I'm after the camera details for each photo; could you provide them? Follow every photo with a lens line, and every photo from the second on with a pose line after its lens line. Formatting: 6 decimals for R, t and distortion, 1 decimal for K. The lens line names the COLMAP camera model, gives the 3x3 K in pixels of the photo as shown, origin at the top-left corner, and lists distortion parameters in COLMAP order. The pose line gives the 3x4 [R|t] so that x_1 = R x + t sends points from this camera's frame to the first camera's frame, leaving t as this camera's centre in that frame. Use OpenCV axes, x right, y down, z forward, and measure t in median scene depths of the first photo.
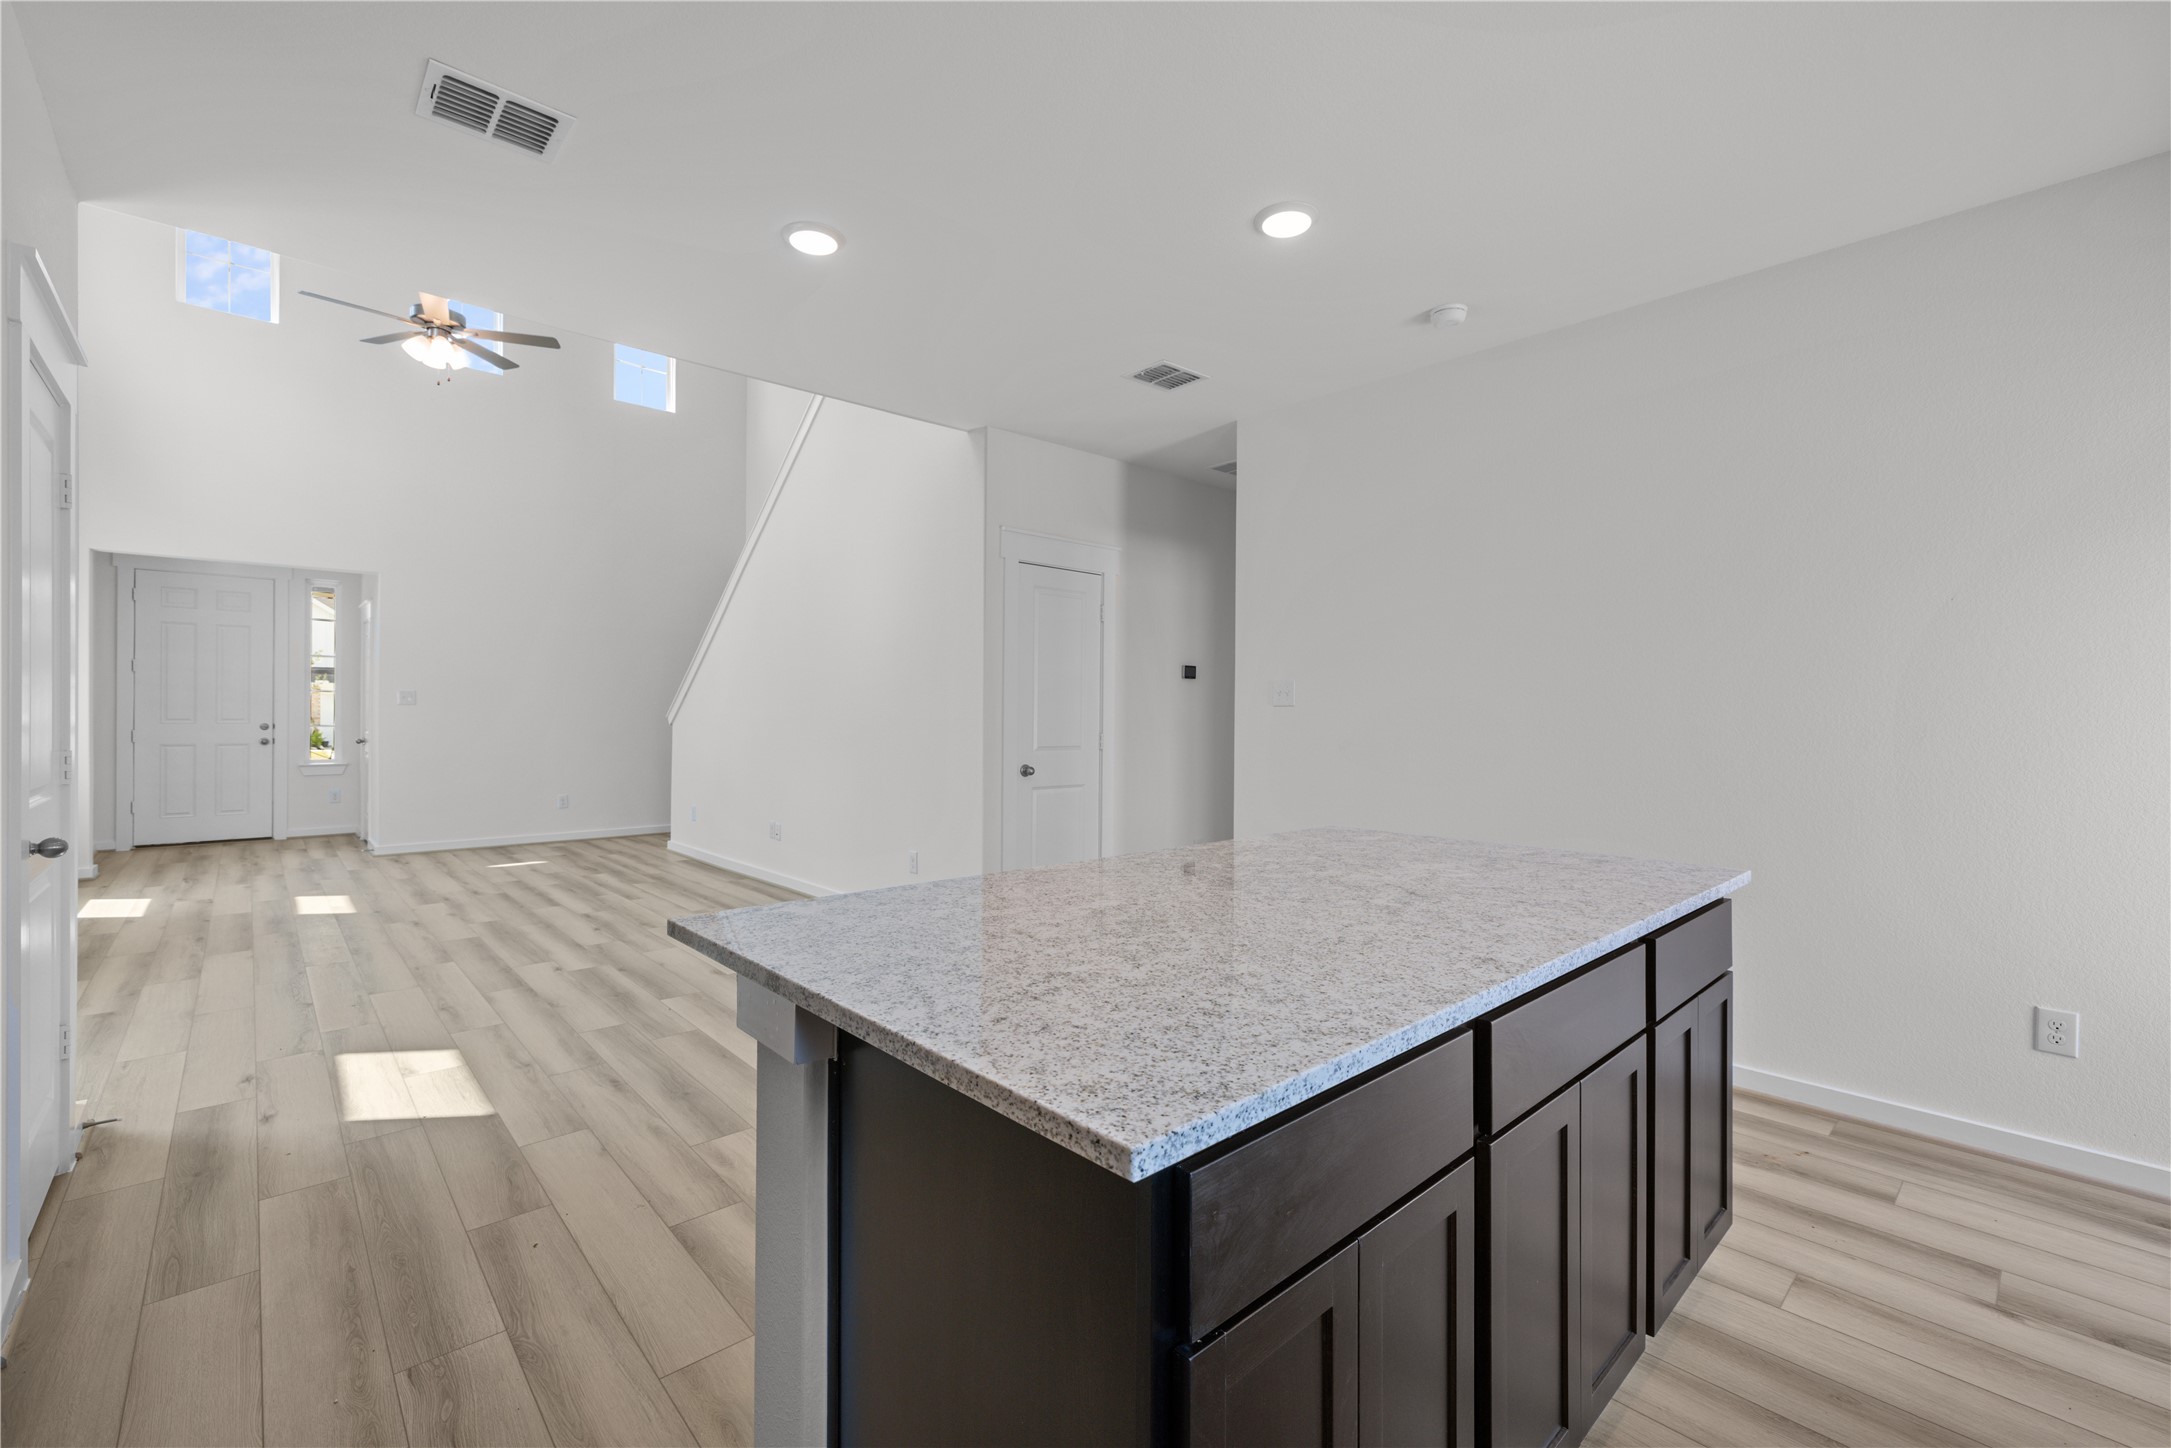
lens RADIAL K [[913.2, 0, 1081.5], [0, 913.2, 713.3], [0, 0, 1]] dist [0.003012, 0.000319]
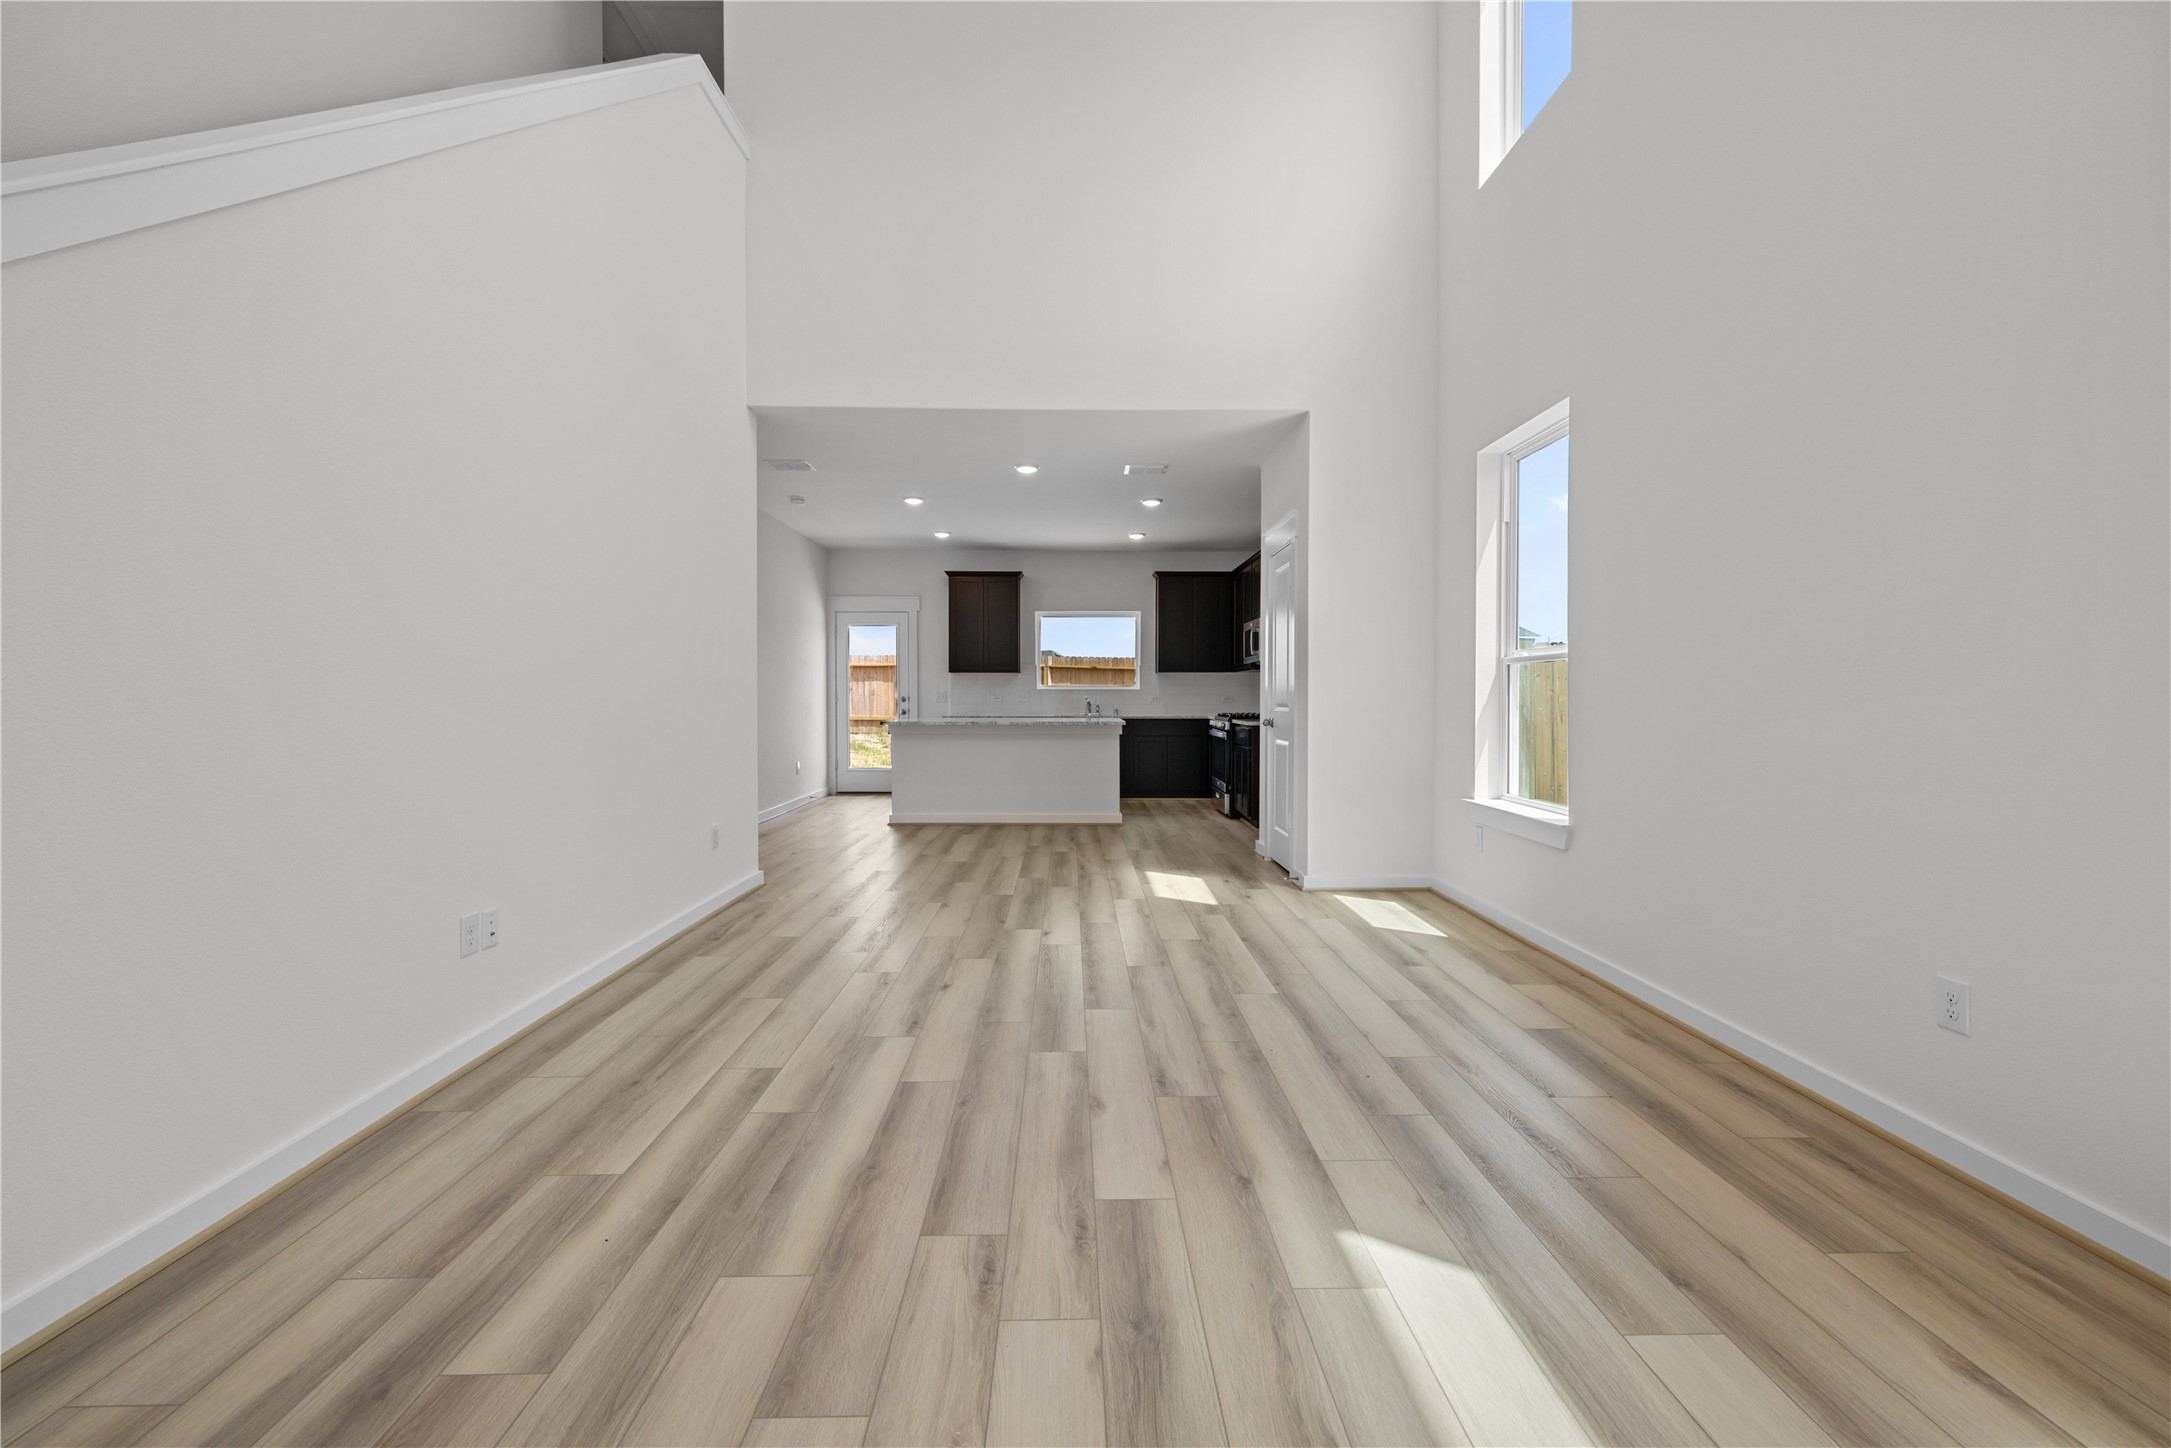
lens RADIAL K [[913.2, 0, 1068.7], [0, 913.2, 708.8], [0, 0, 1]] dist [0.003012, 0.000319]
pose [[-0.738817, -0.017047, 0.673690, -0.722837], [-0.005430, 0.999798, 0.019345, 0.012849], [-0.673884, 0.010634, -0.738761, 0.990323]]
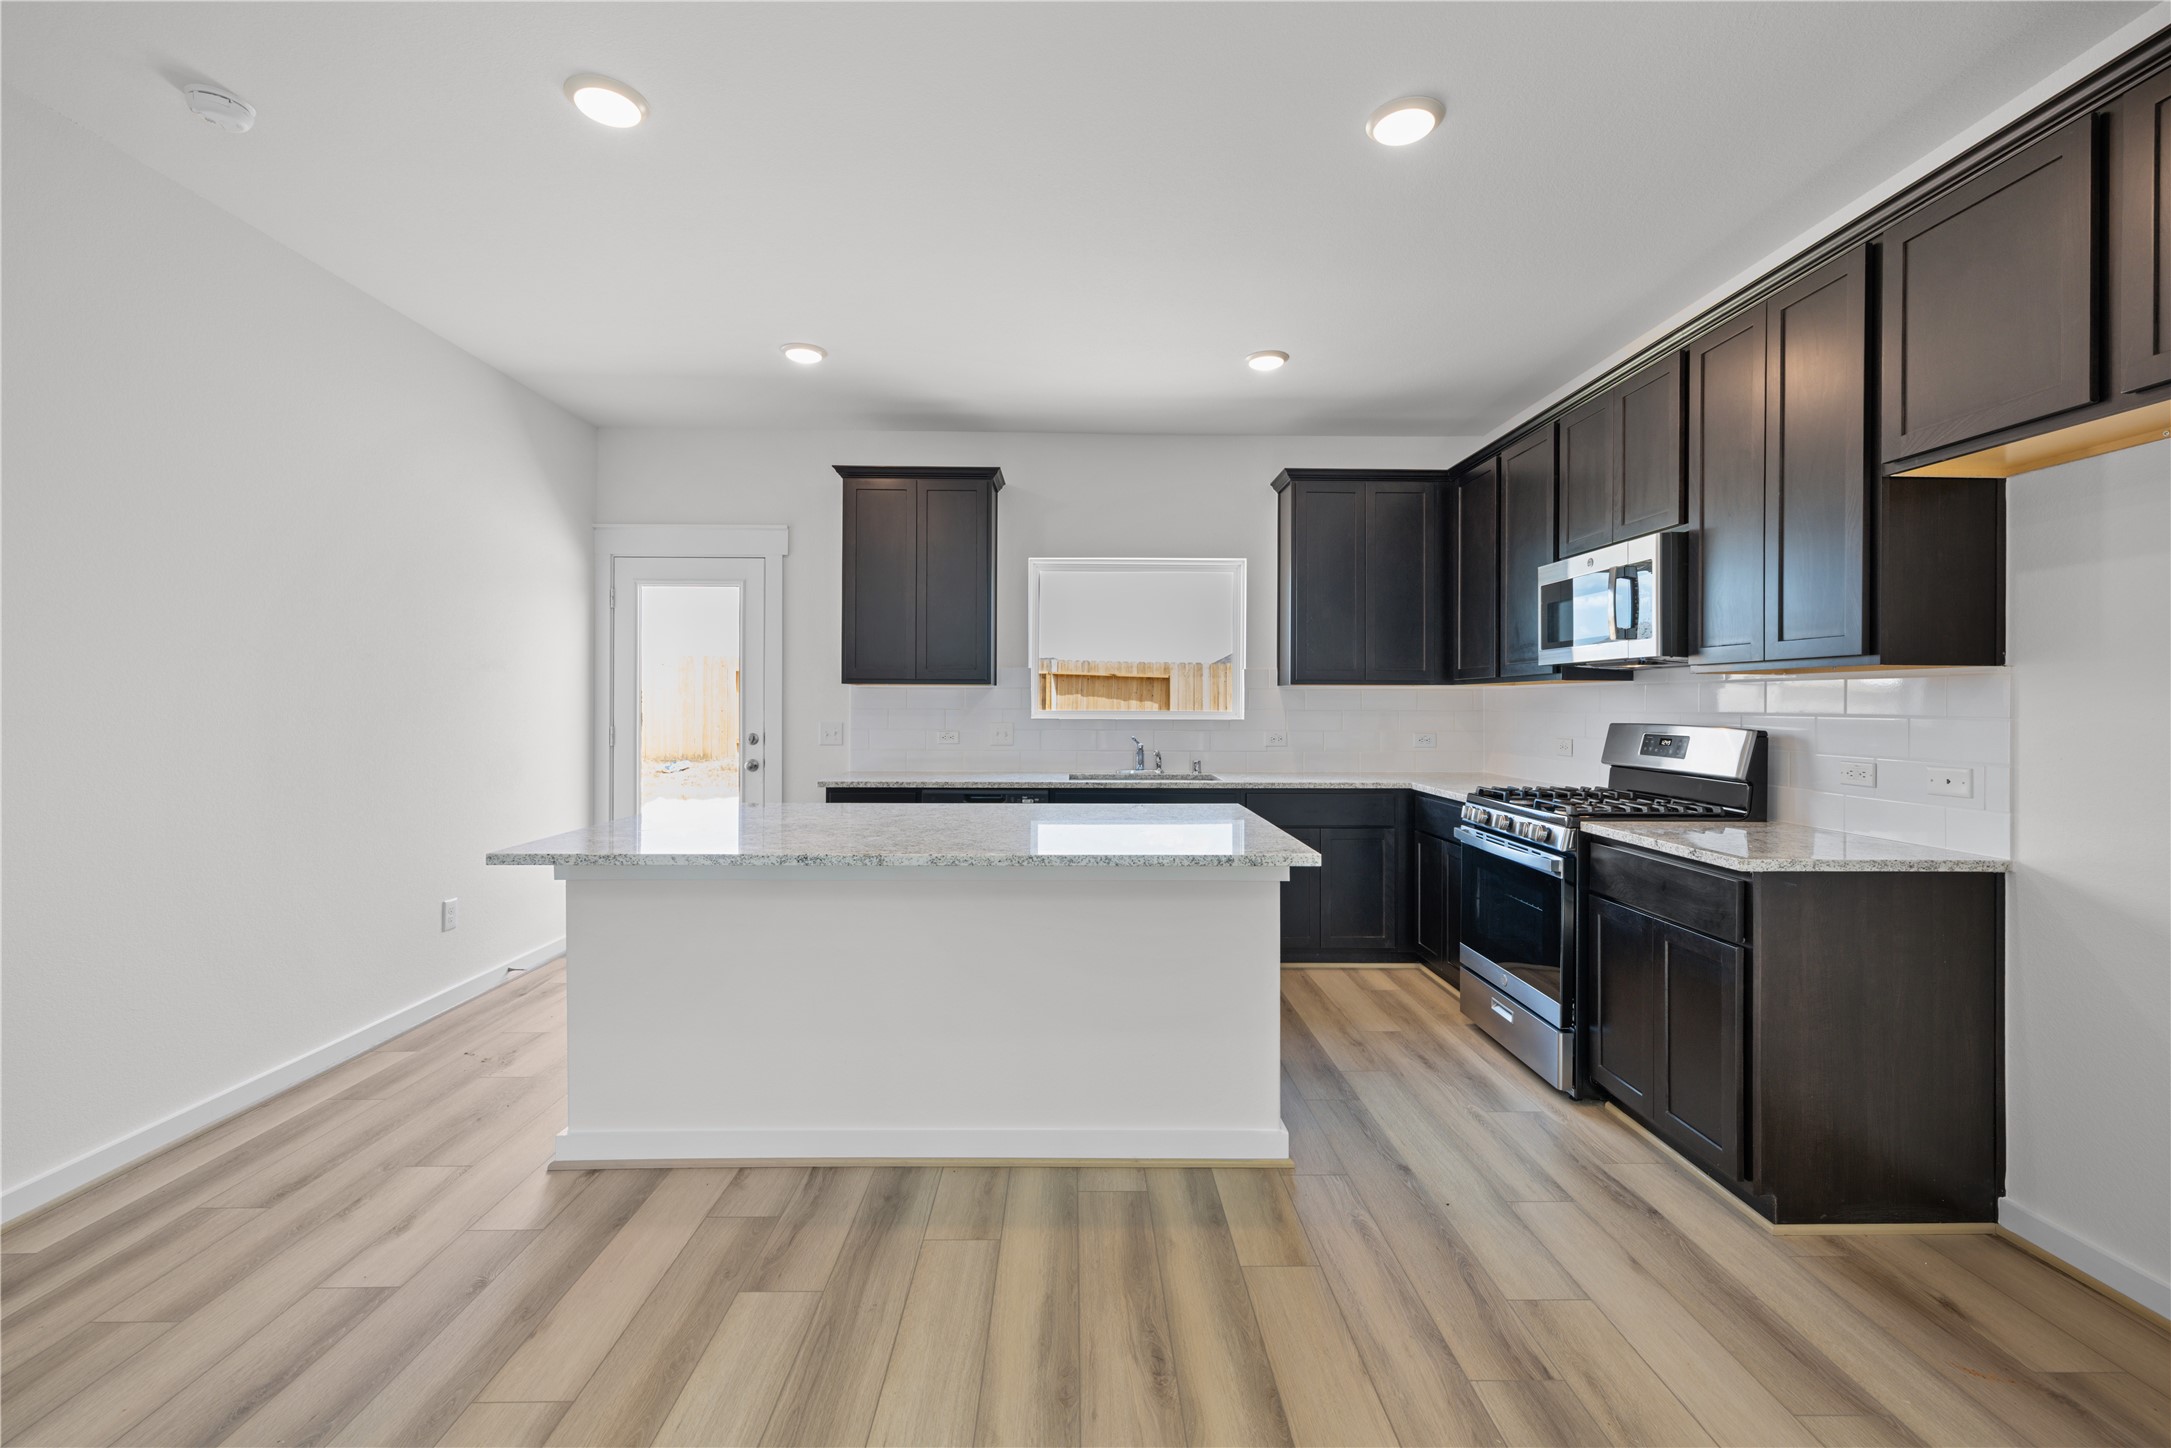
lens RADIAL K [[913.2, 0, 1082.6], [0, 913.2, 709.1], [0, 0, 1]] dist [0.003012, 0.000319]
pose [[-0.747696, -0.013084, 0.663912, -0.232303], [-0.008381, 0.999912, 0.010266, -0.003722], [-0.663988, 0.002112, -0.747740, 0.481537]]
